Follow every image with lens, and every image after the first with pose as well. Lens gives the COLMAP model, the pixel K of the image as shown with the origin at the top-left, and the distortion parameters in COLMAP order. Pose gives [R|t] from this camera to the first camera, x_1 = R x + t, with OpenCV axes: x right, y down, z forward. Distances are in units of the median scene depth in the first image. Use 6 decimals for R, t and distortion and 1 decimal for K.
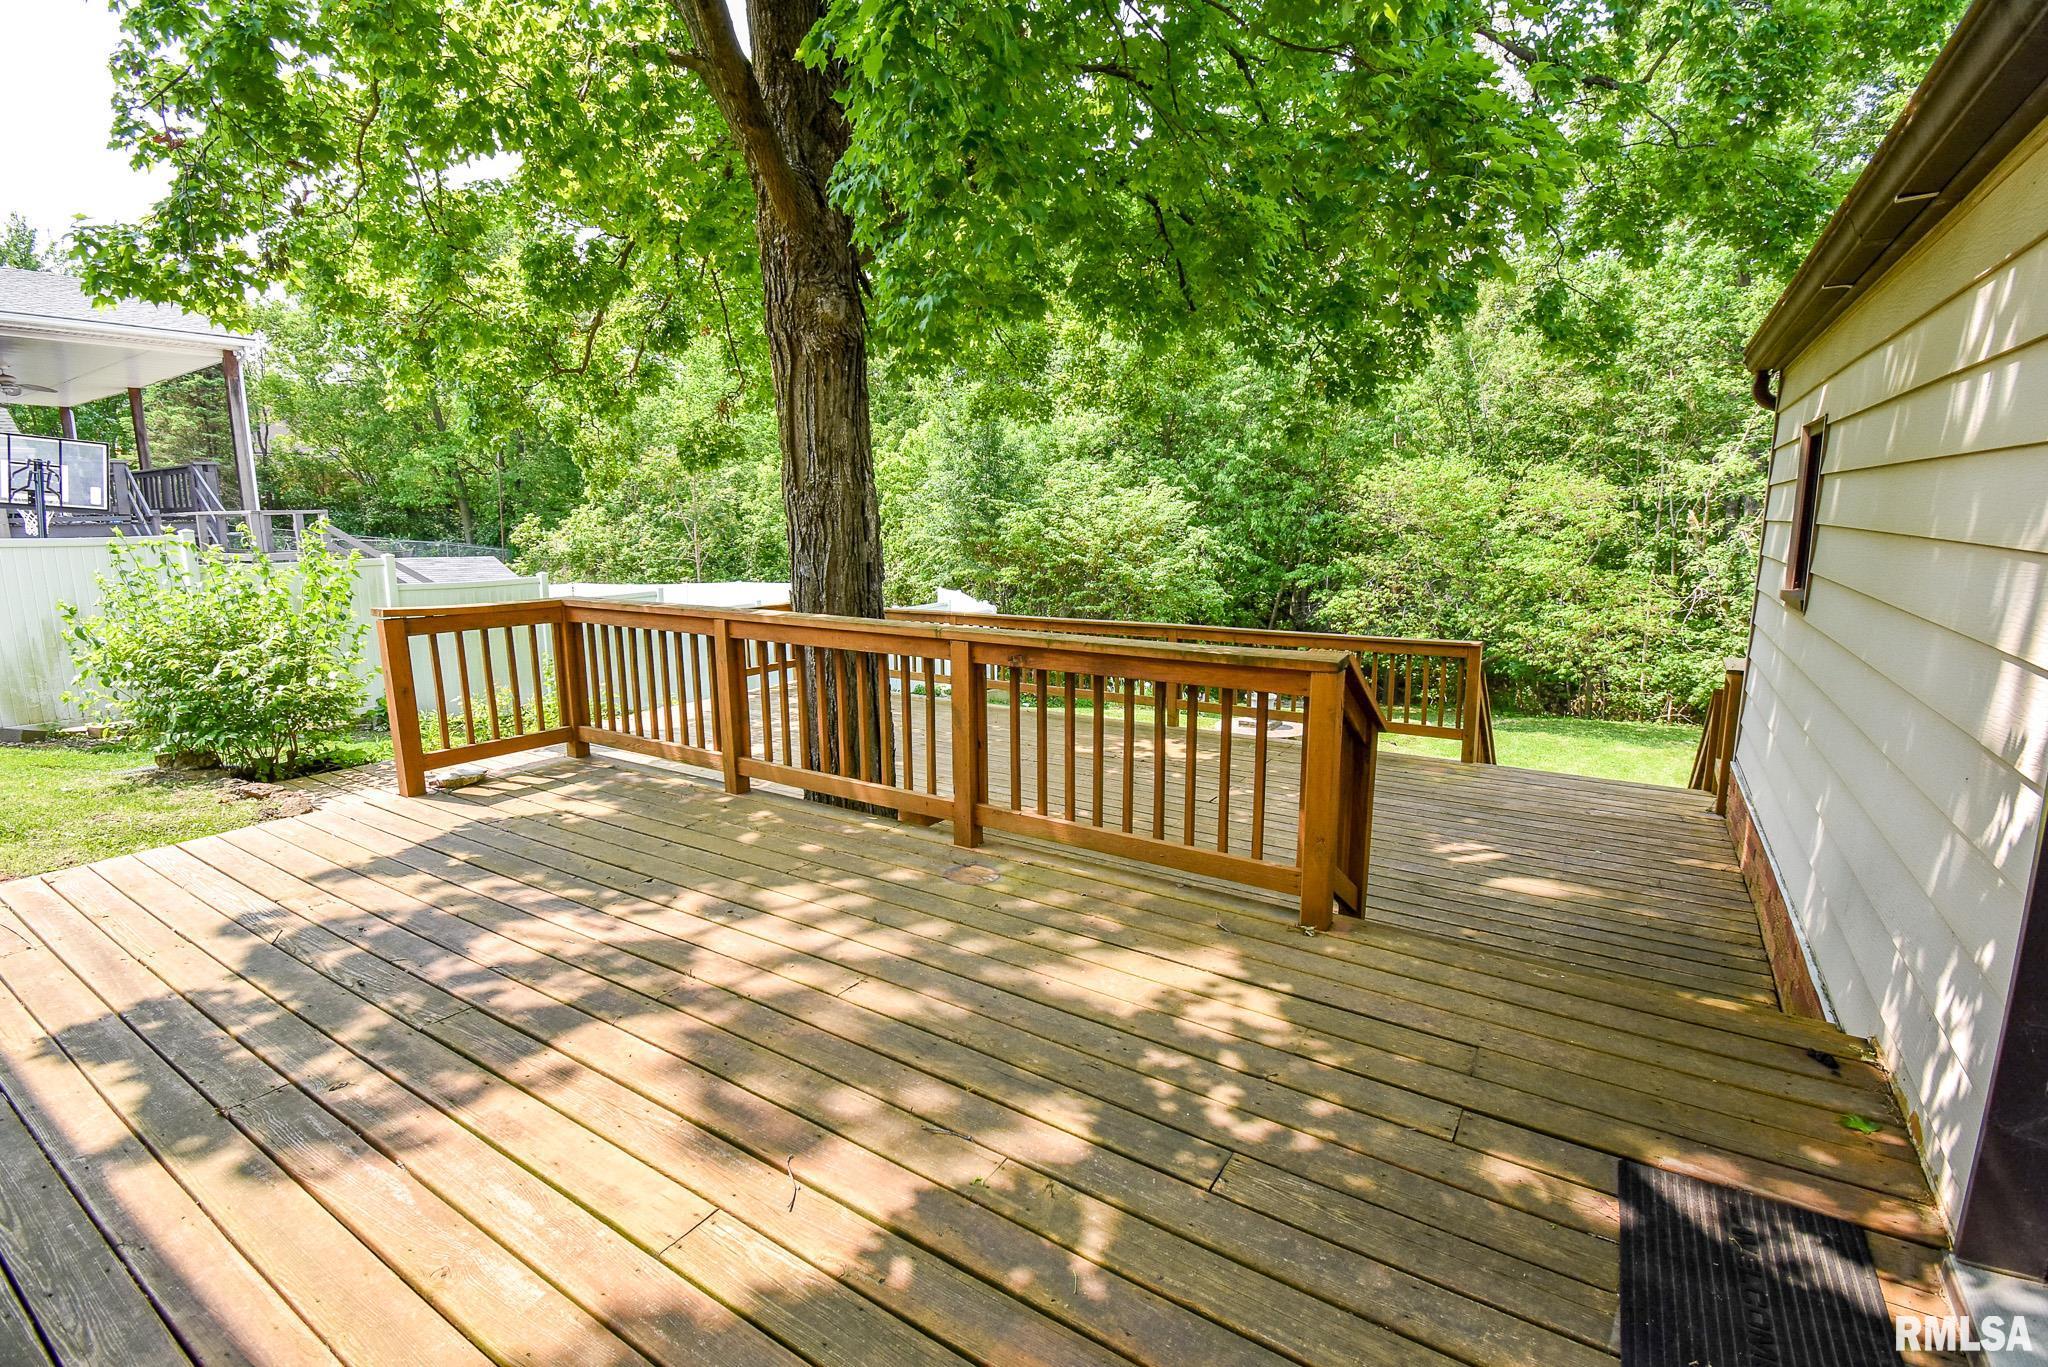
lens RADIAL K [[926.9, 0, 1019.9], [0, 926.9, 683.7], [0, 0, 1]] dist [0.000552, -0.013810]
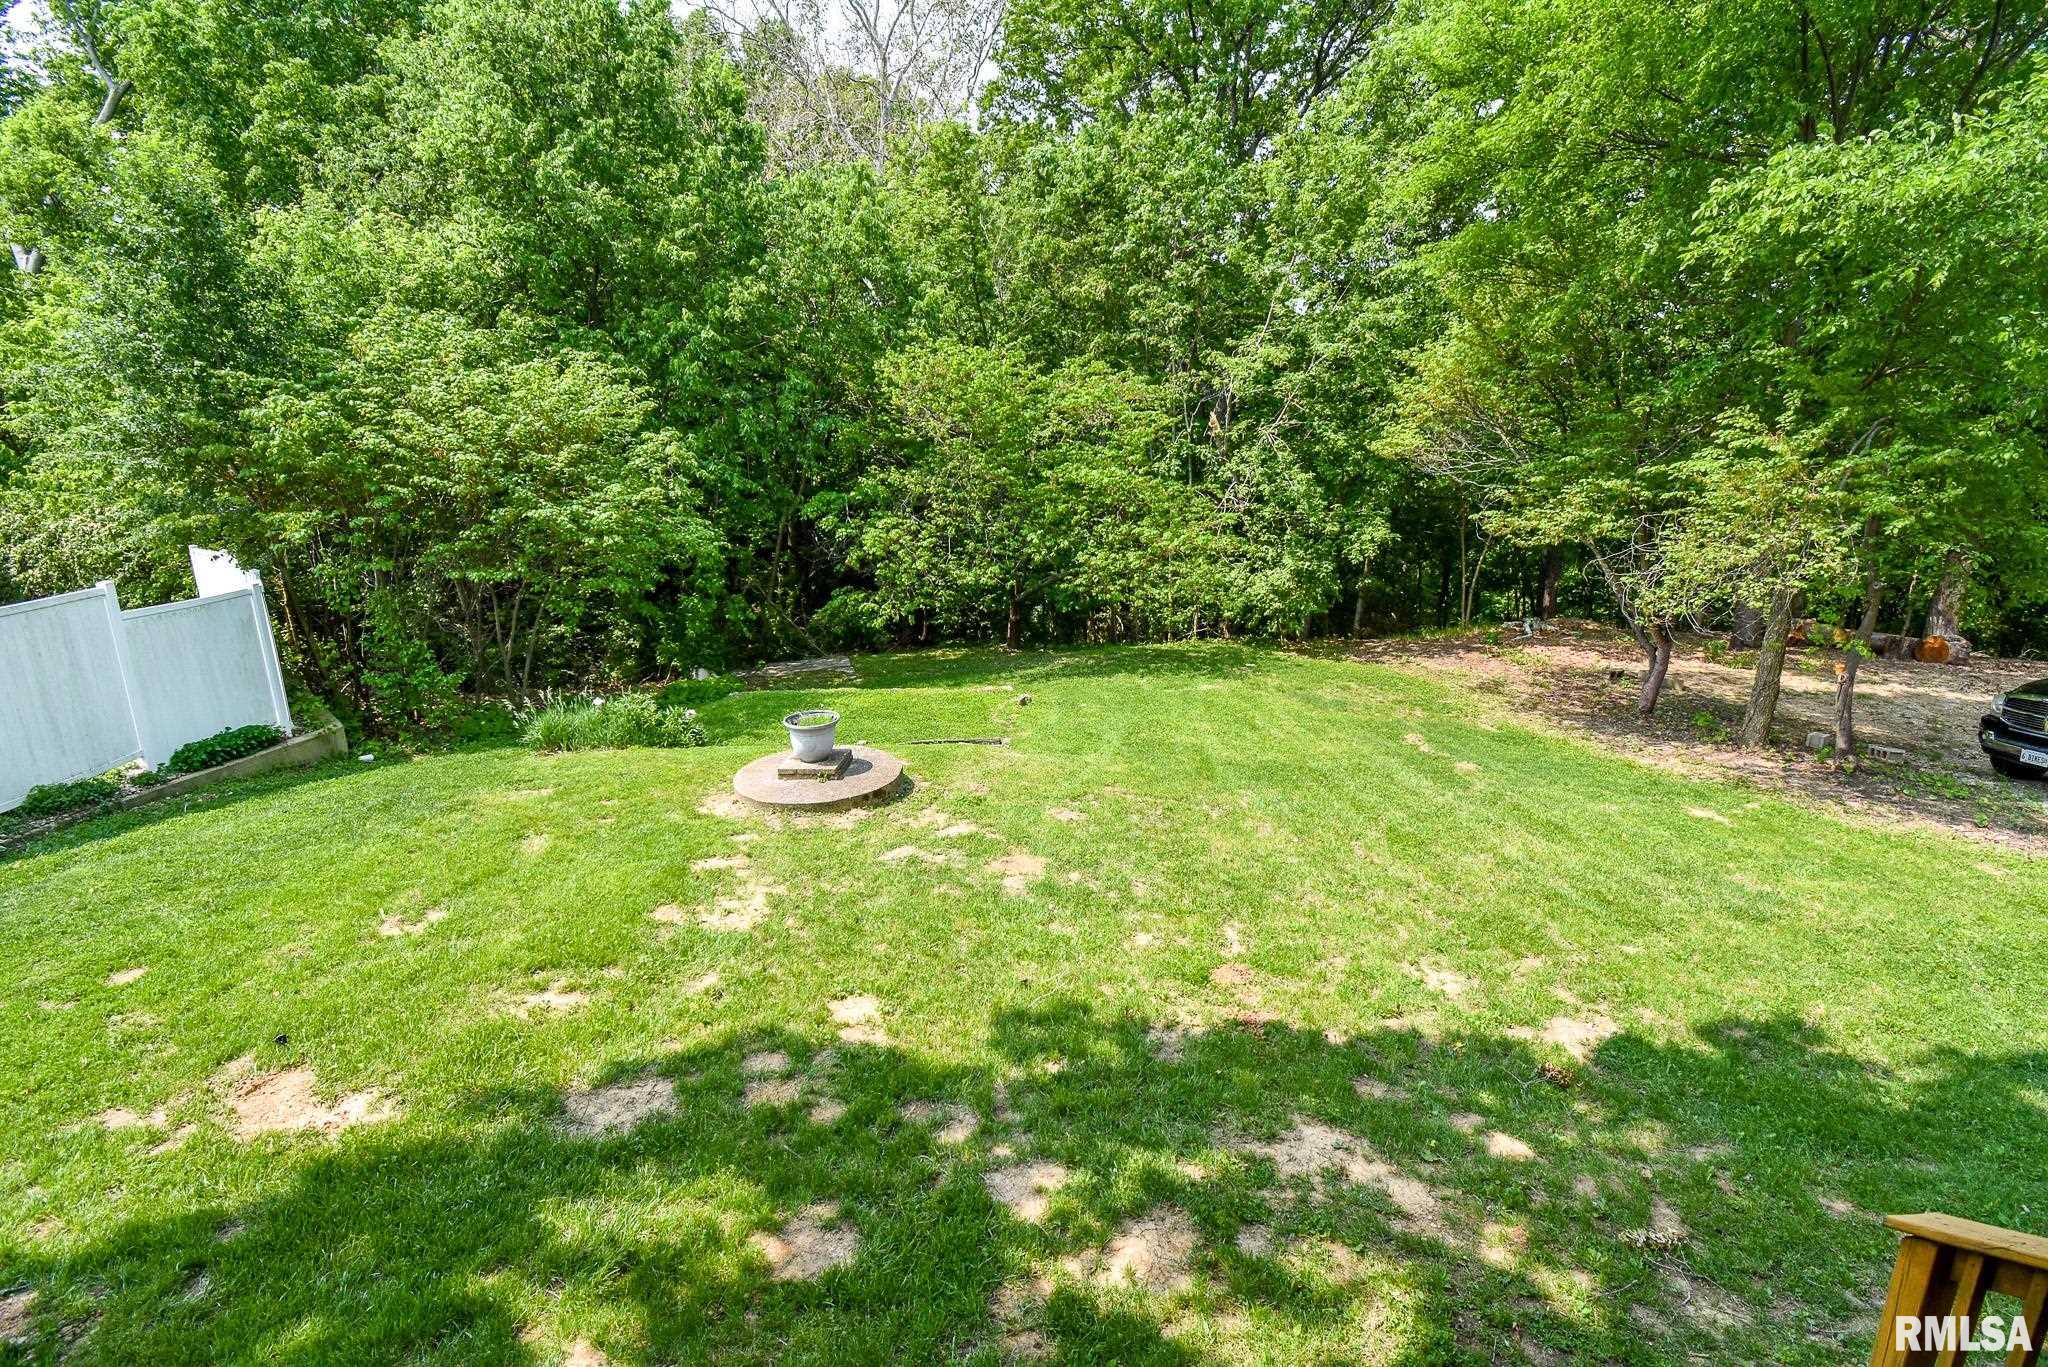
lens RADIAL K [[926.9, 0, 1024.5], [0, 926.9, 688.9], [0, 0, 1]] dist [0.000552, -0.013810]
pose [[0.850154, -0.143531, 0.506594, 0.058335], [0.103076, 0.988881, 0.107194, -0.034881], [-0.516347, -0.038913, 0.855495, 0.318141]]
